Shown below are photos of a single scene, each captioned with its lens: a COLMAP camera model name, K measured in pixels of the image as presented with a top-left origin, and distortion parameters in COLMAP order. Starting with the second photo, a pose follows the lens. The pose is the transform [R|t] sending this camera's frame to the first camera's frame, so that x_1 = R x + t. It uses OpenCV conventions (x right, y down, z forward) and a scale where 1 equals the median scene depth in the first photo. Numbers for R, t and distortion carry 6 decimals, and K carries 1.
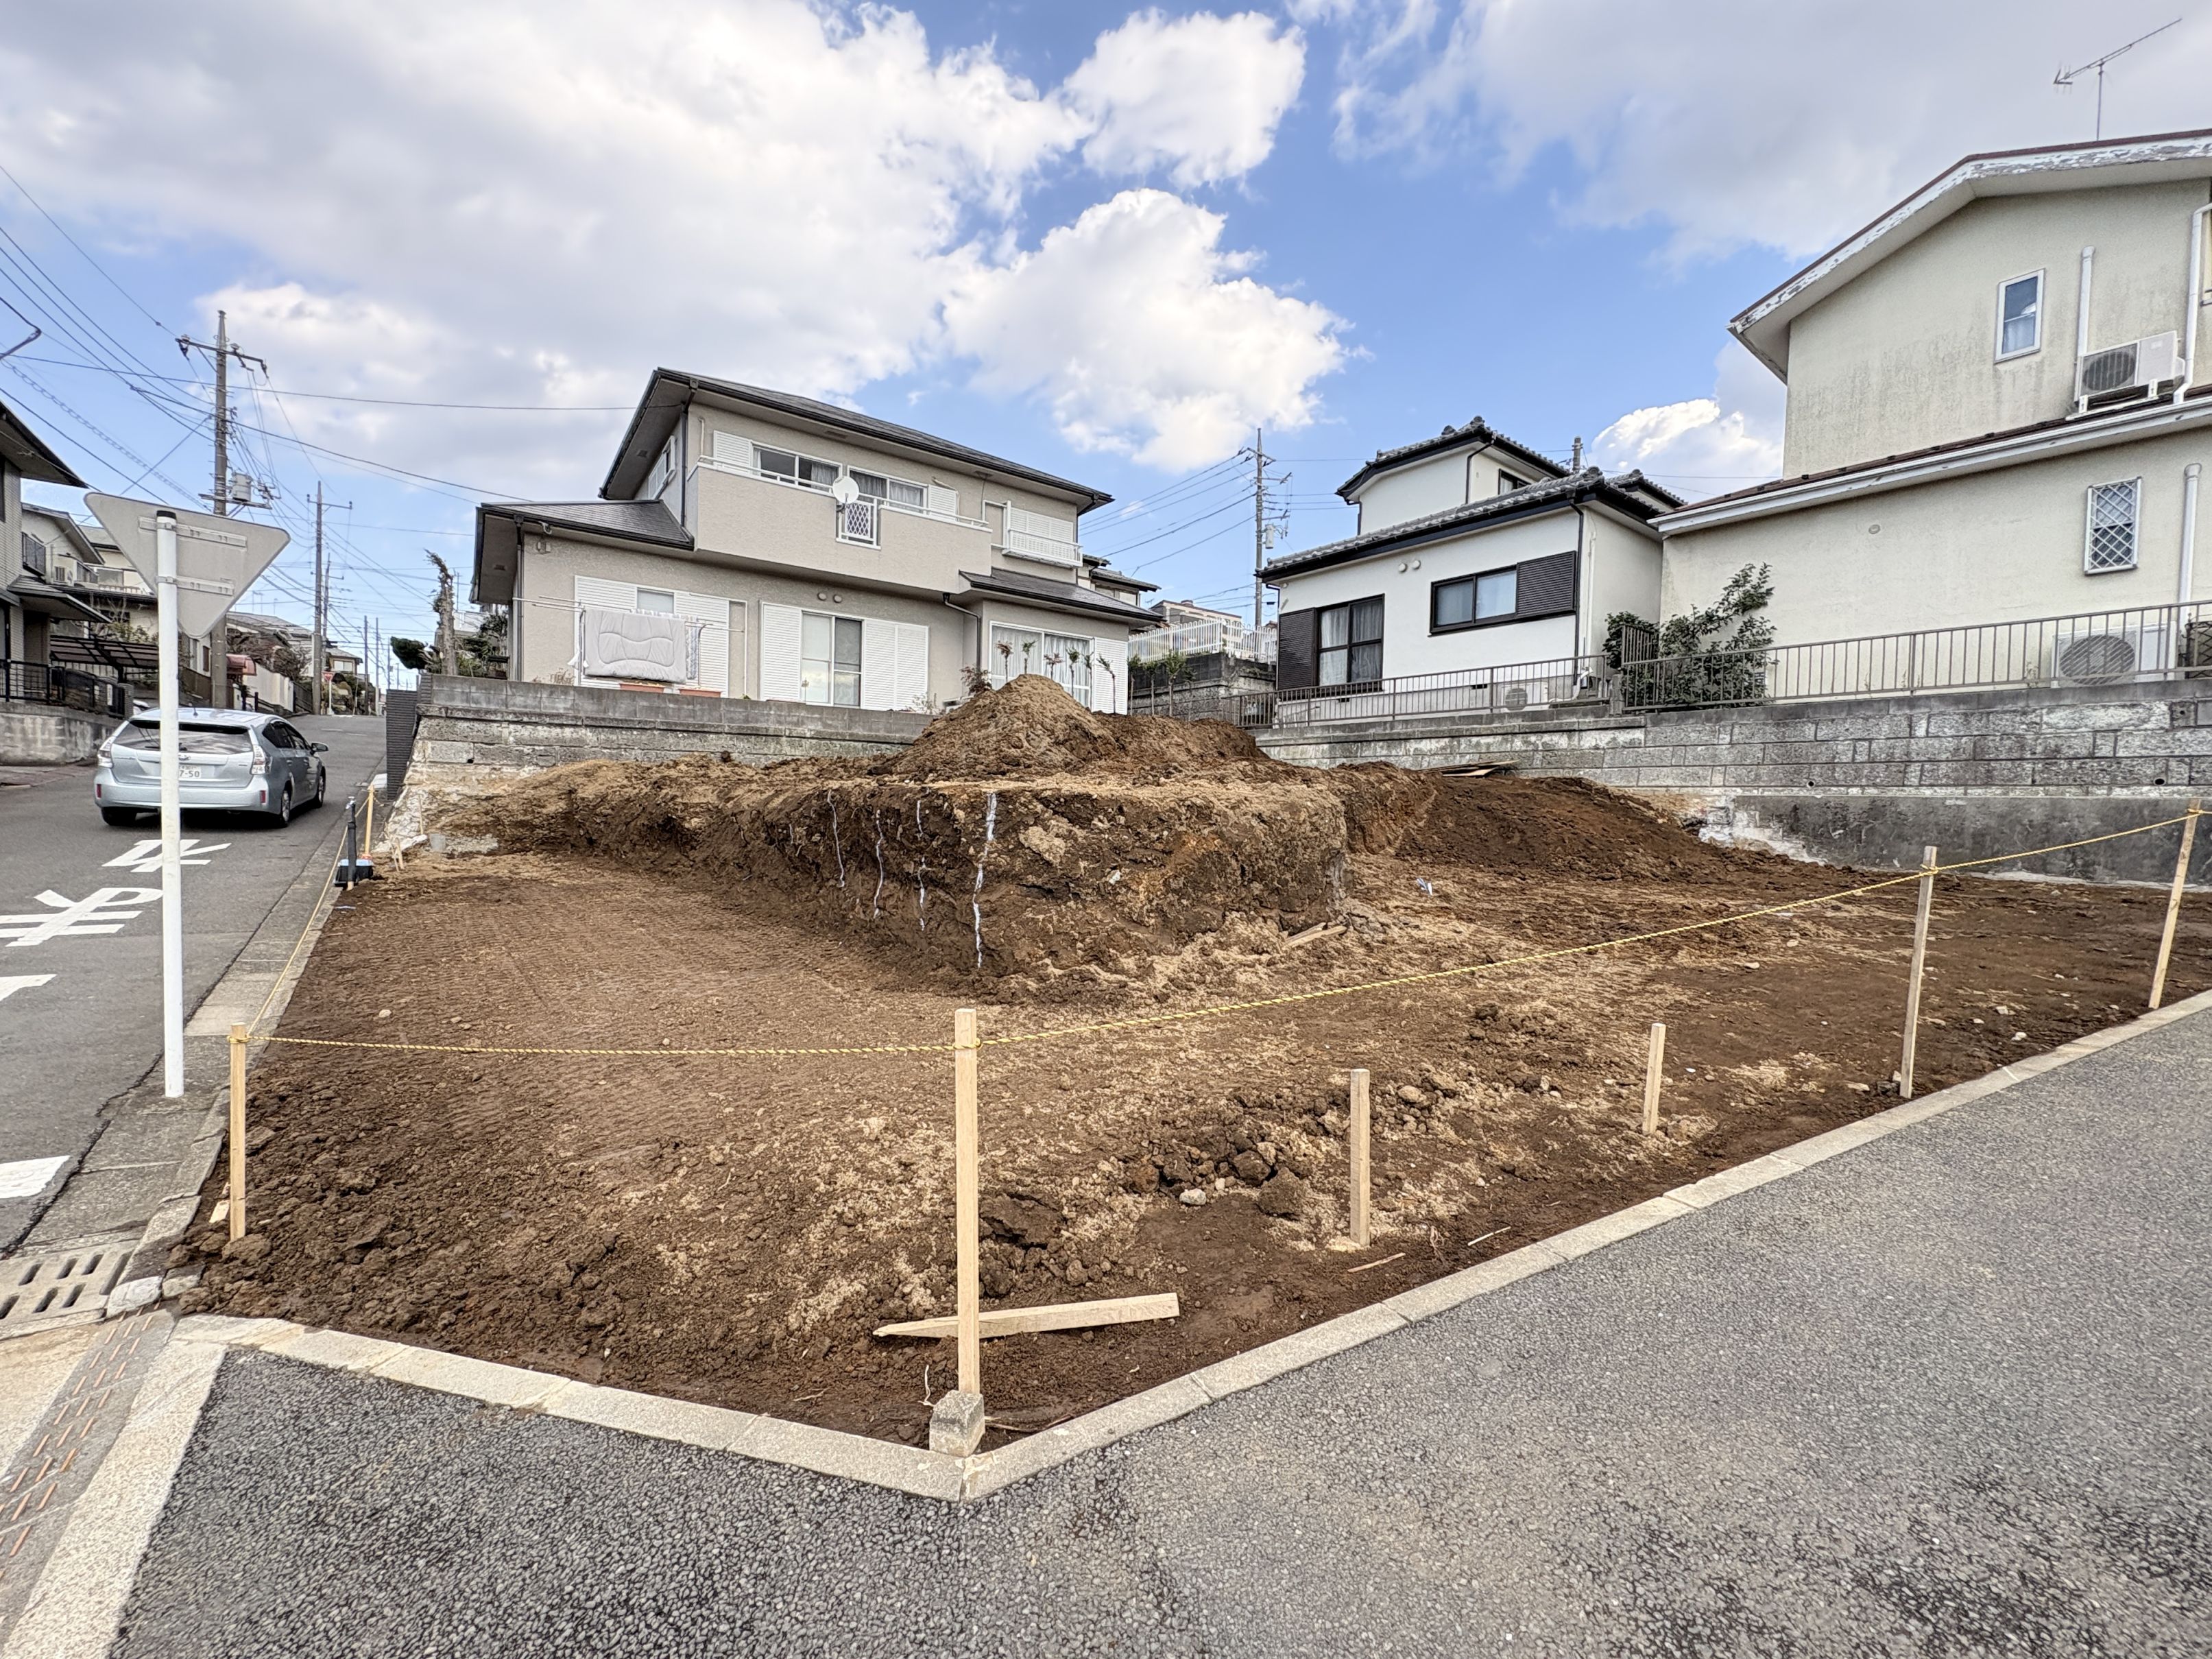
lens RADIAL K [[880.0, 0, 1107.6], [0, 880.0, 829.5], [0, 0, 1]] dist [0.000147, 0.000345]
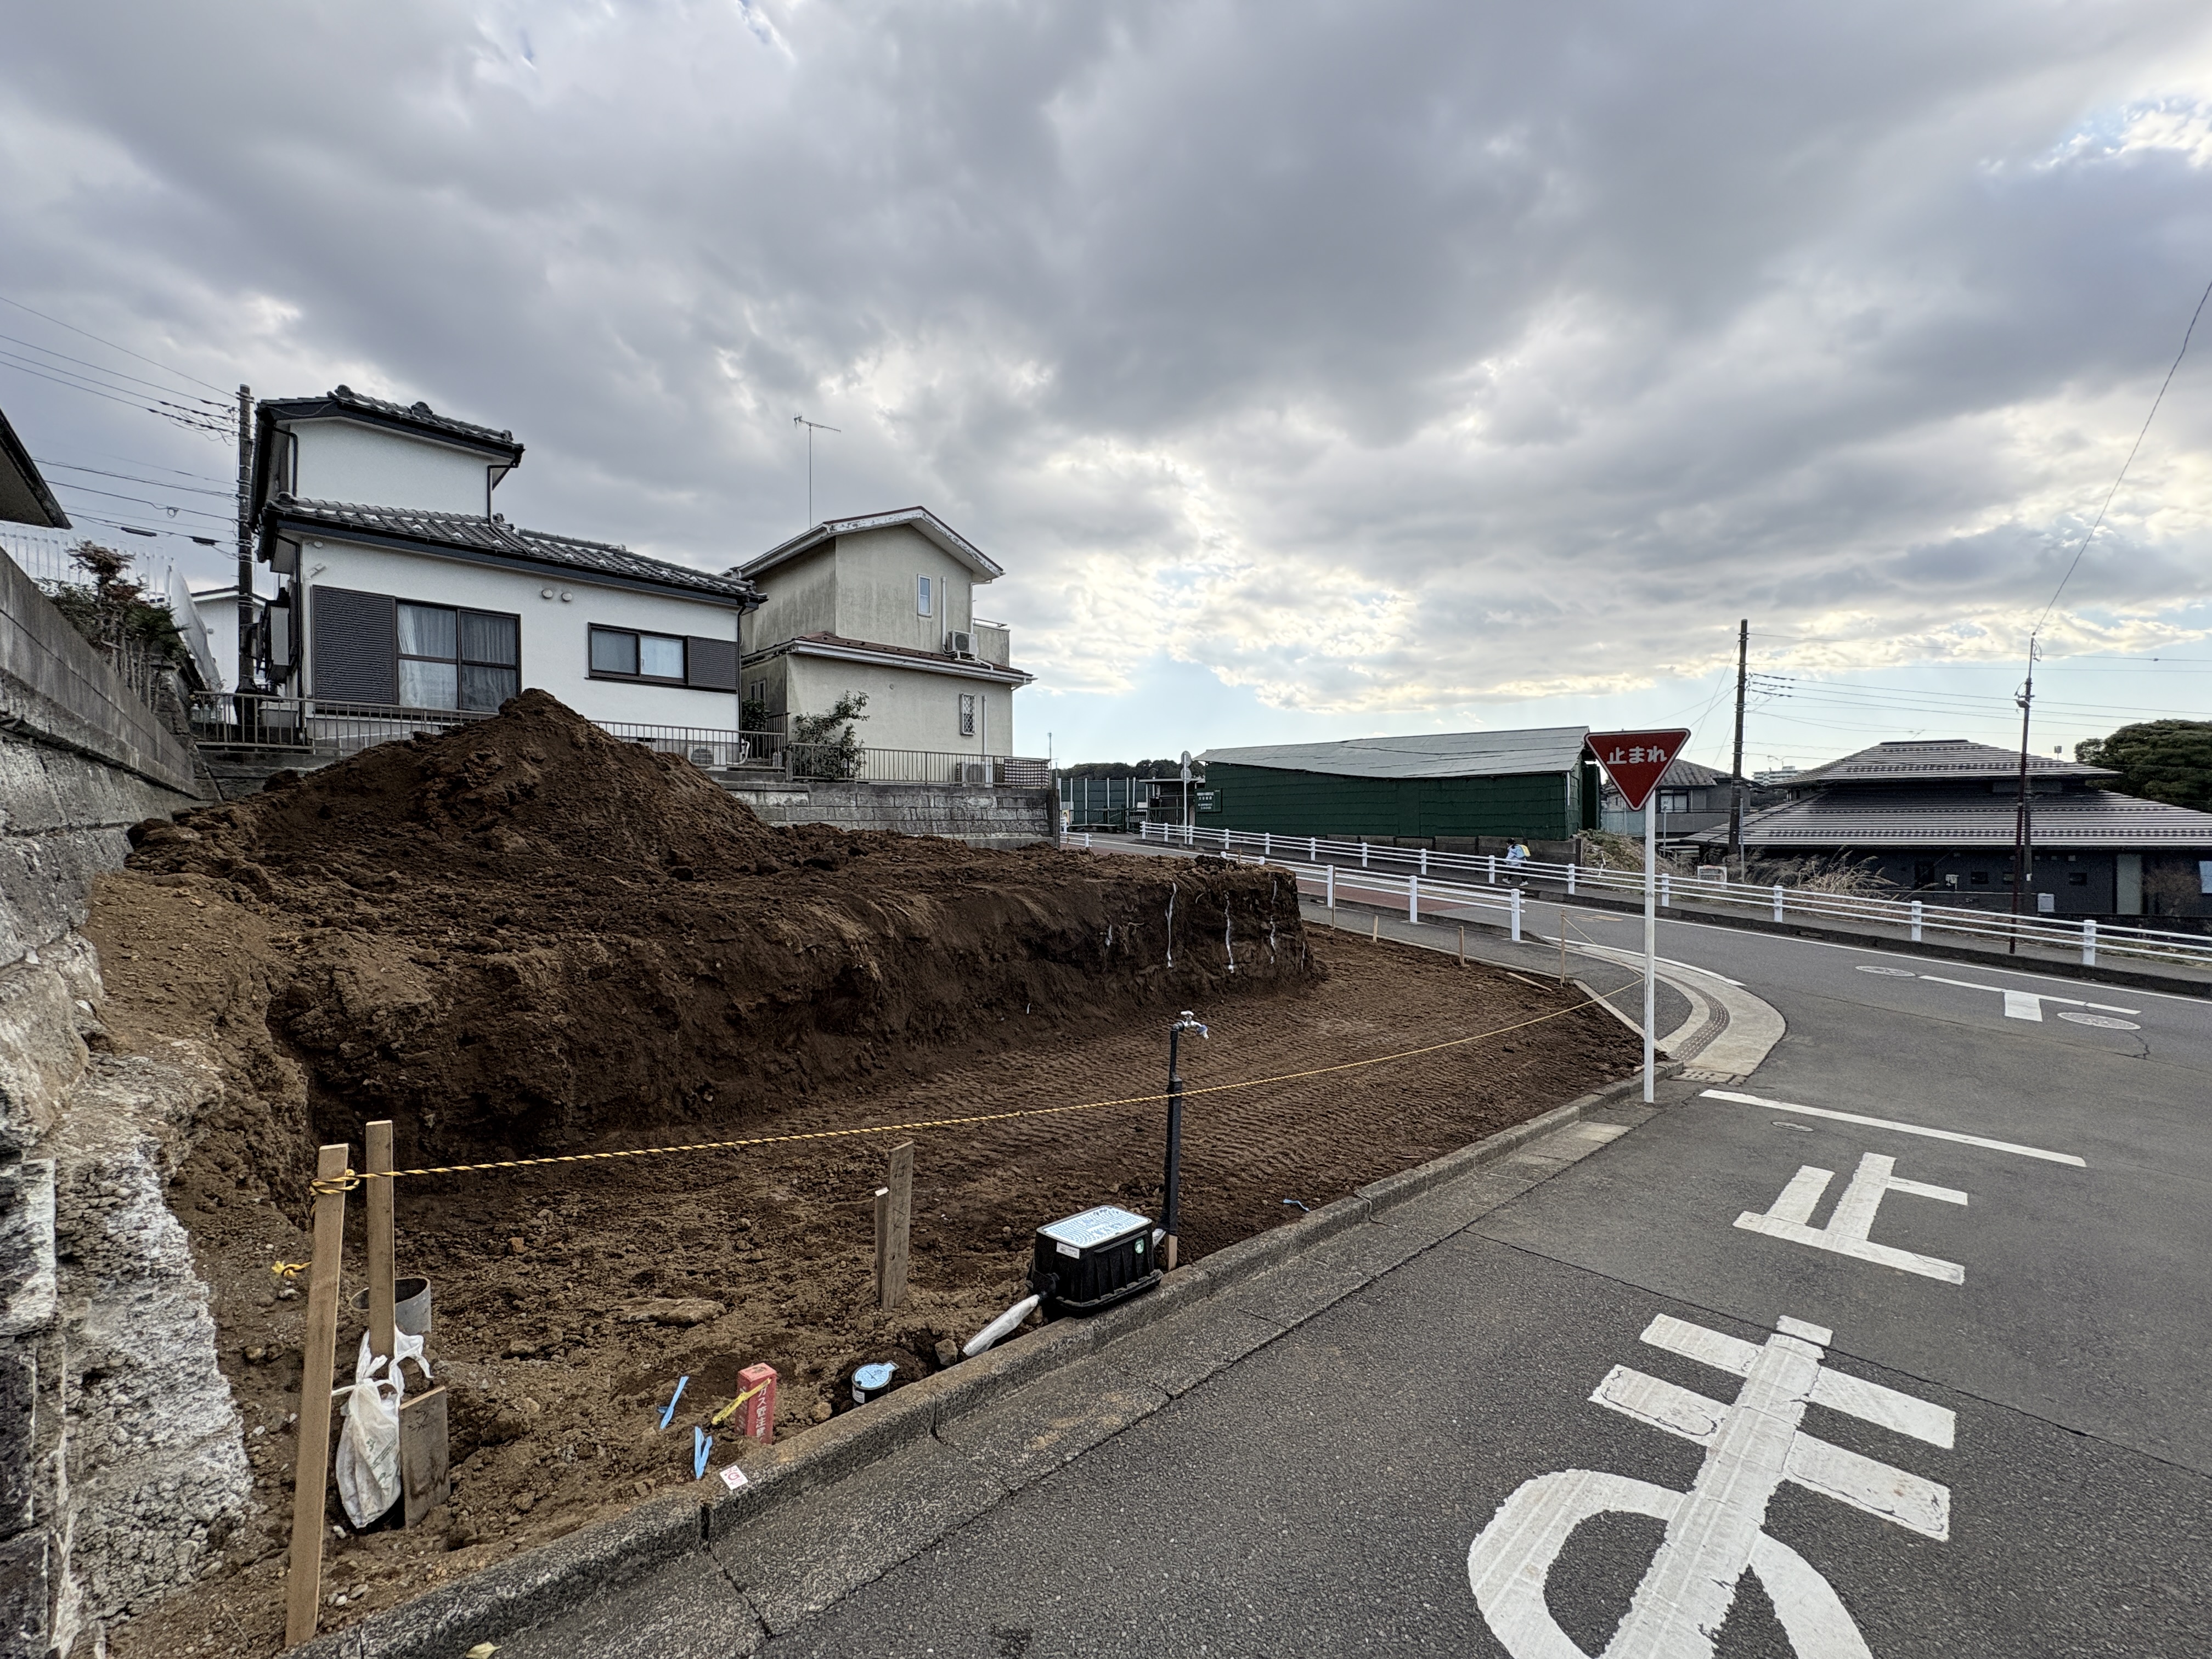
lens RADIAL K [[879.9, 0, 1107.6], [0, 879.9, 829.5], [0, 0, 1]] dist [0.000147, 0.000345]
pose [[-0.134947, -0.029162, 0.990424, -0.891153], [0.030257, 0.998979, 0.033536, -0.096119], [-0.990391, 0.034493, -0.133927, 0.775626]]
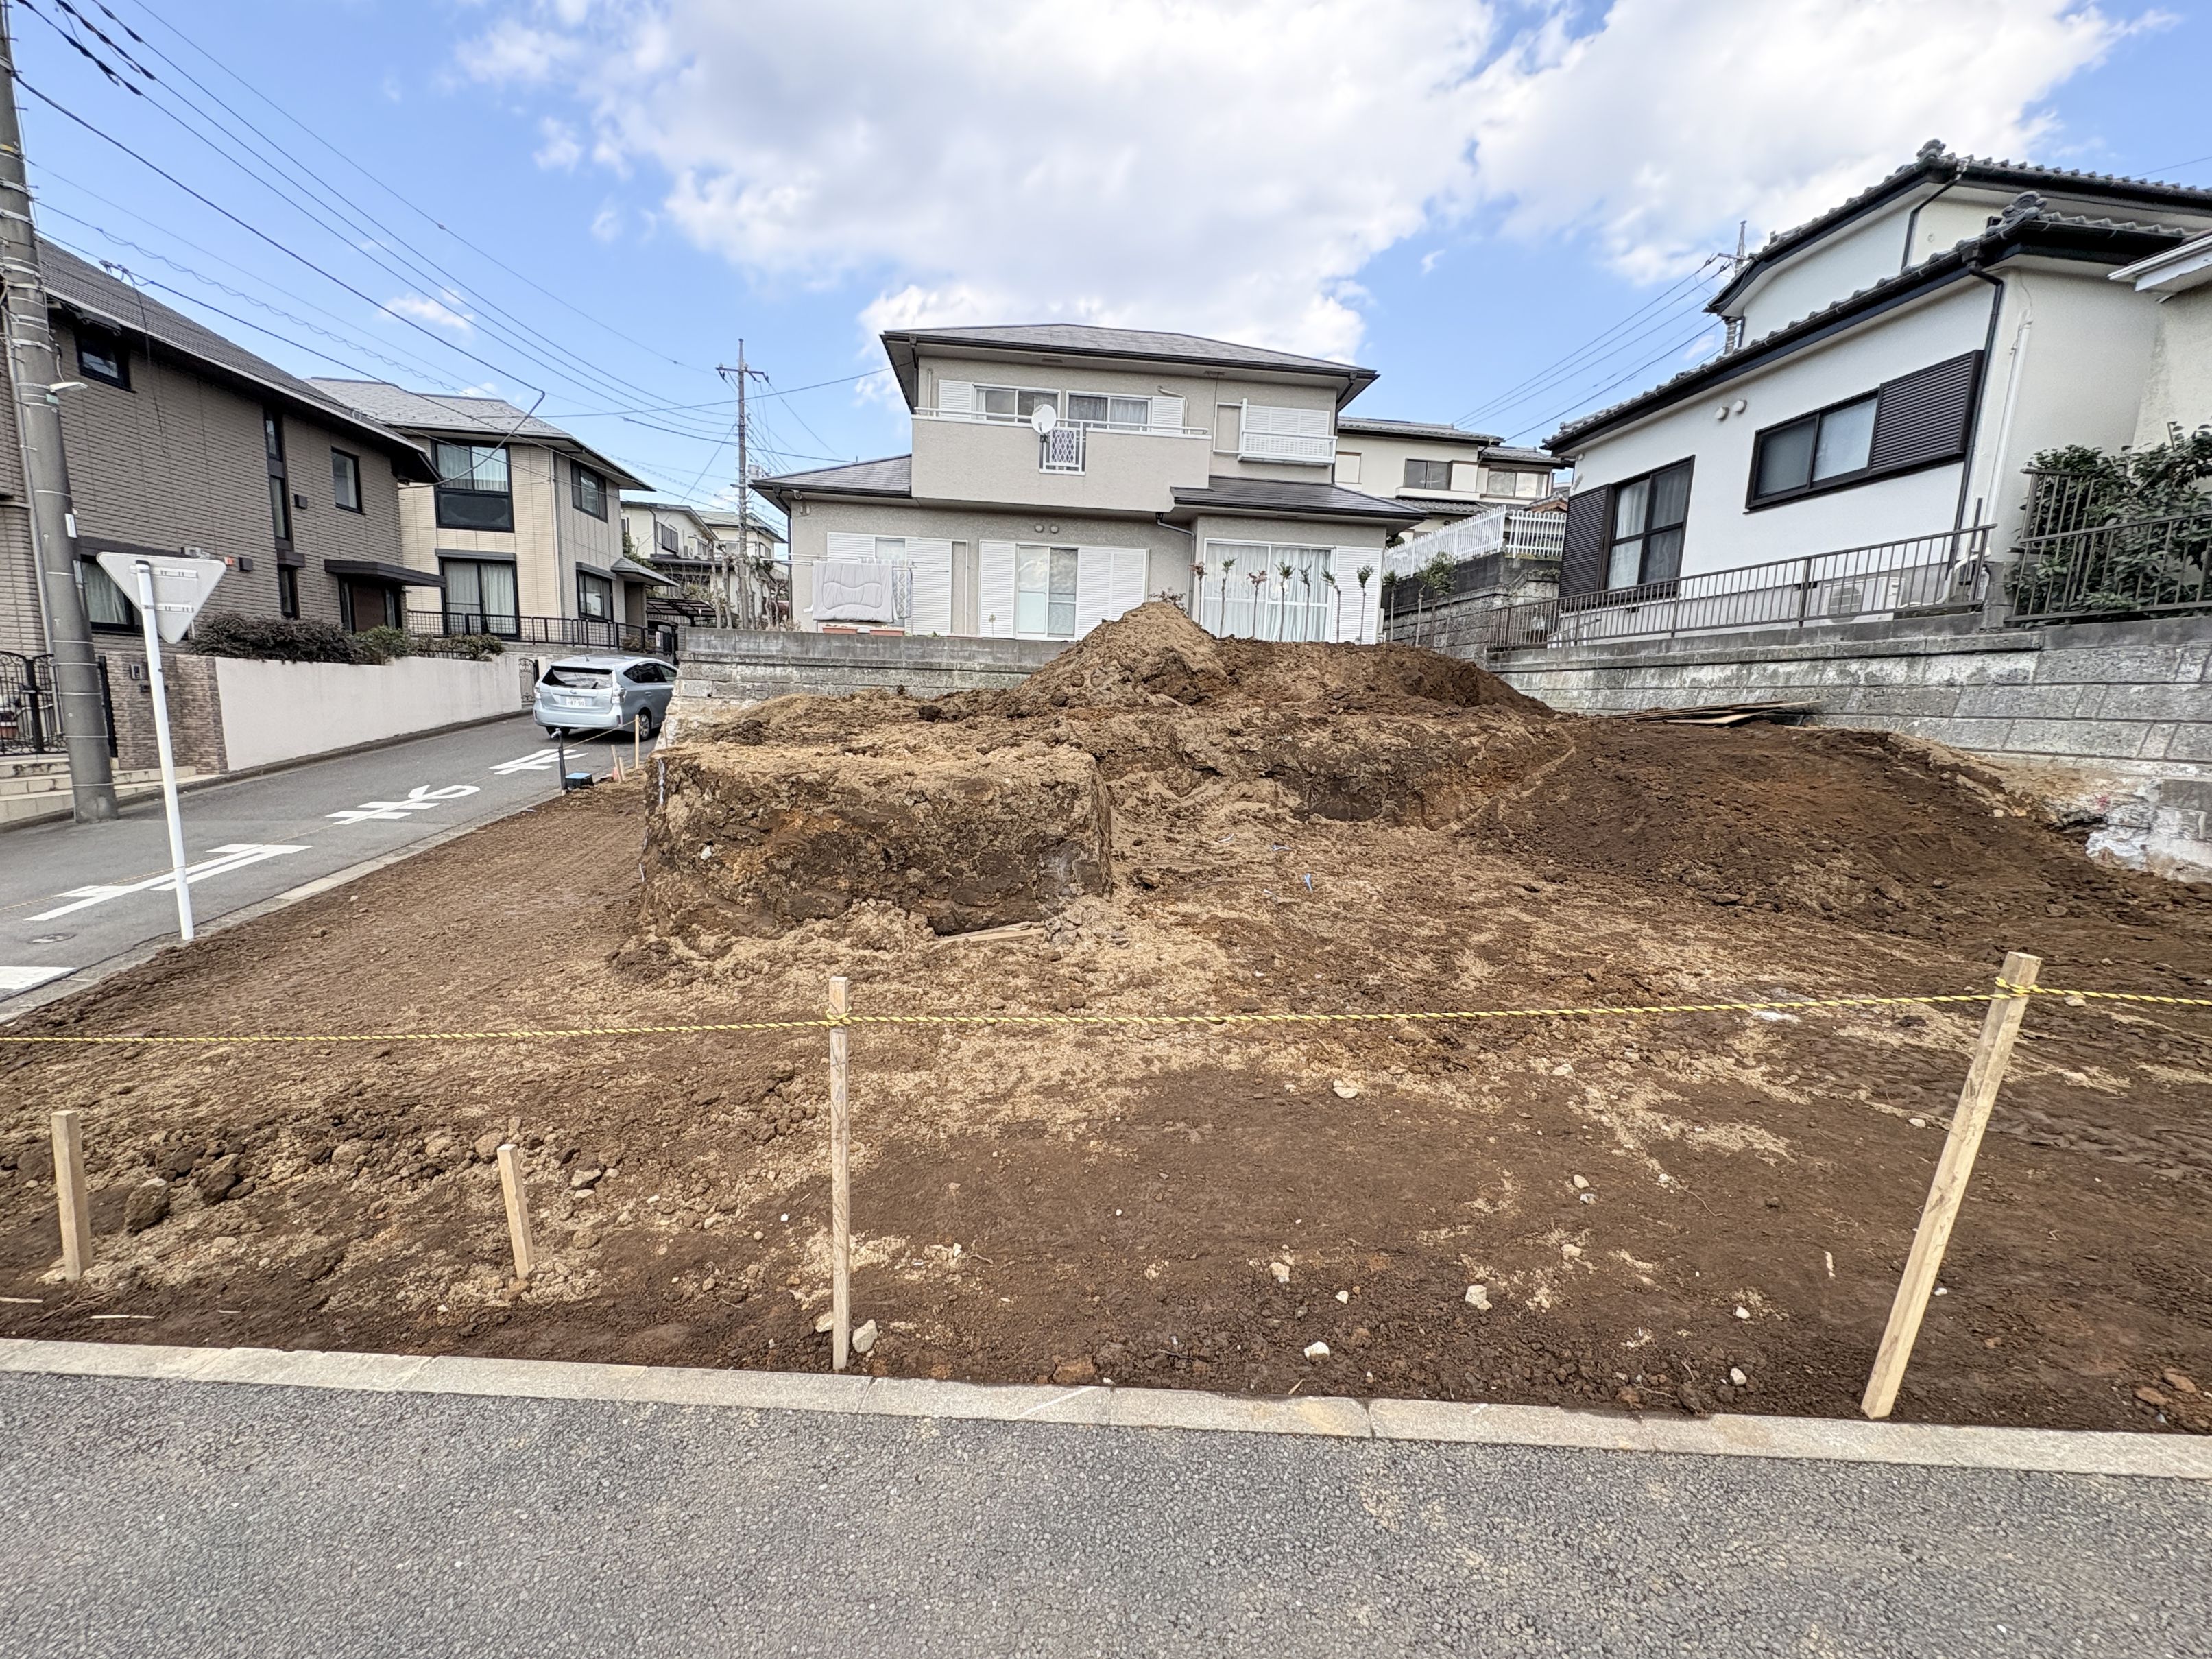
lens RADIAL K [[880.0, 0, 1107.6], [0, 880.0, 829.5], [0, 0, 1]] dist [0.000147, 0.000345]
pose [[0.859875, 0.085788, -0.503245, 0.410418], [-0.034122, 0.993233, 0.111013, -0.044325], [0.509363, -0.078285, 0.856983, 0.180971]]
